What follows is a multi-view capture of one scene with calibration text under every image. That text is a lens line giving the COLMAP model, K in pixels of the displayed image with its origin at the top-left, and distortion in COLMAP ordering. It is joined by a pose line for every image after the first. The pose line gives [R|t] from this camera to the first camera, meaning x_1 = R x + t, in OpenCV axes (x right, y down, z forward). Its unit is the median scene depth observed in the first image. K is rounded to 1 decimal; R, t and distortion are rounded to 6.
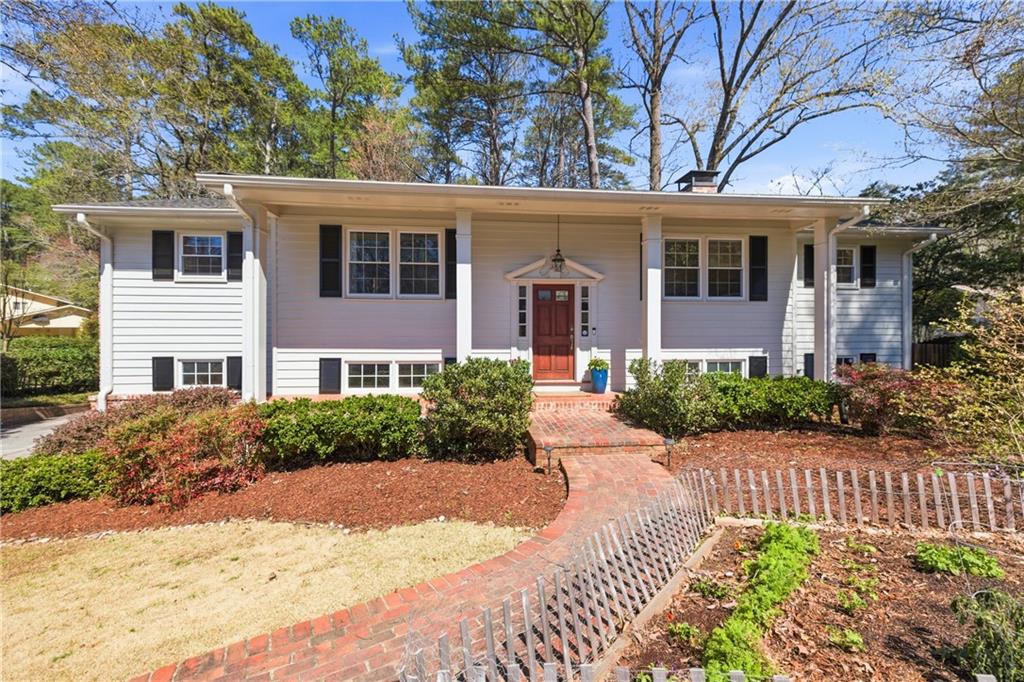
lens RADIAL K [[442.7, 0, 516.2], [0, 442.7, 339.7], [0, 0, 1]] dist [-0.001002, -0.001567]
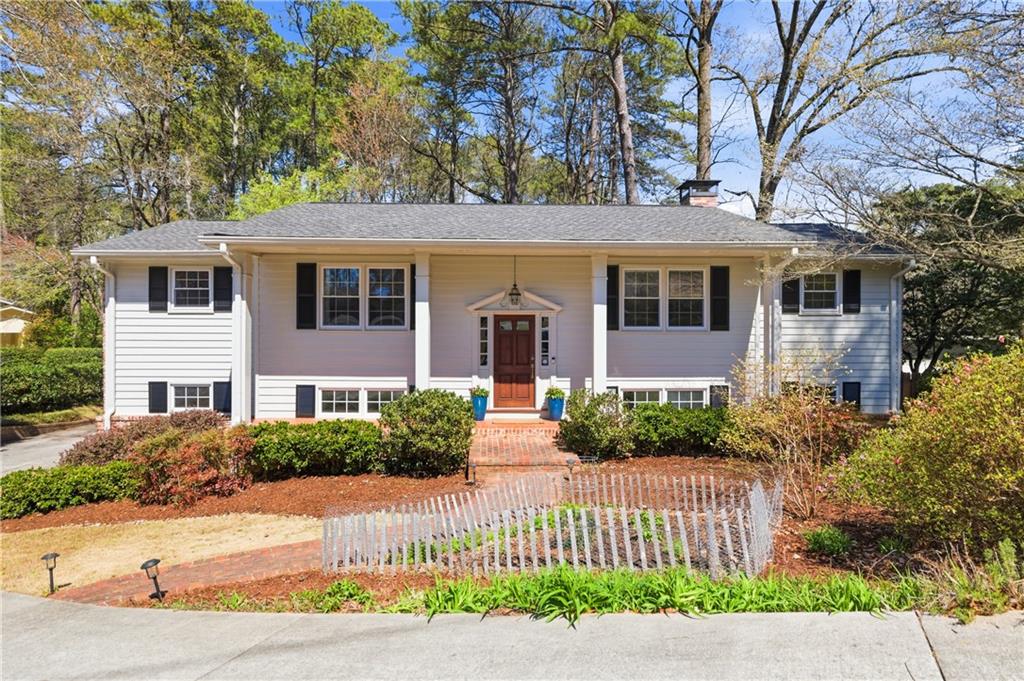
lens RADIAL K [[604.2, 0, 512.0], [0, 604.2, 344.5], [0, 0, 1]] dist [-0.021632, 0.005602]
pose [[0.997272, 0.003726, -0.073725, 0.185465], [-0.003728, 0.999993, 0.000113, -0.057026], [0.073725, 0.000162, 0.997279, -0.418618]]
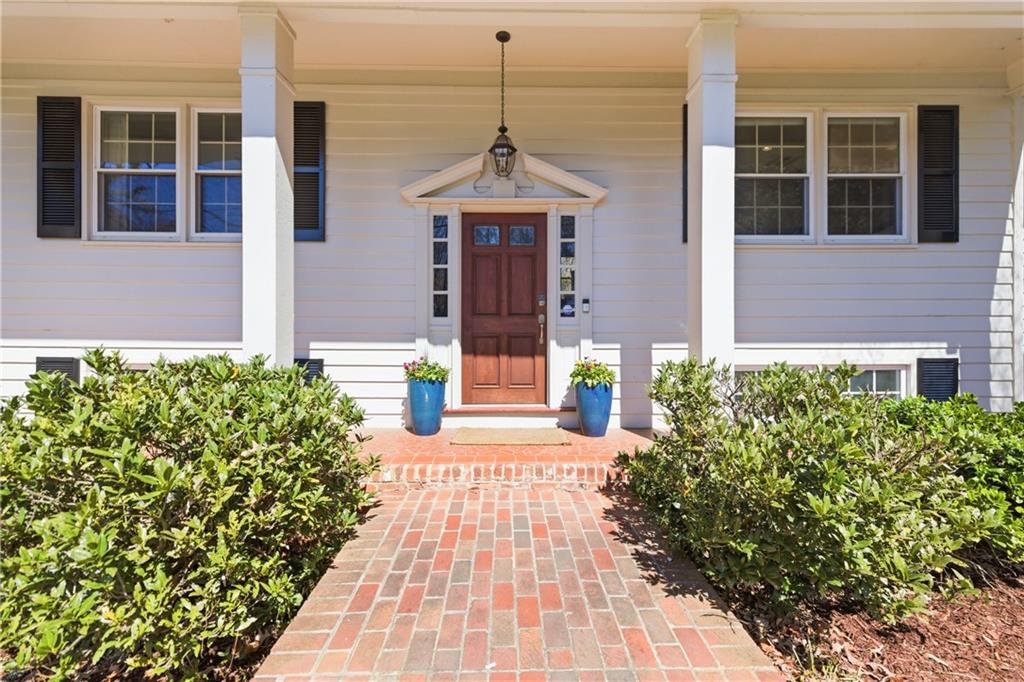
lens RADIAL K [[442.7, 0, 512.4], [0, 442.7, 346.2], [0, 0, 1]] dist [-0.001002, -0.001567]
pose [[0.996140, 0.002202, -0.087746, 0.139150], [-0.001998, 0.999995, 0.002419, 0.024357], [0.087751, -0.002234, 0.996140, 0.508421]]
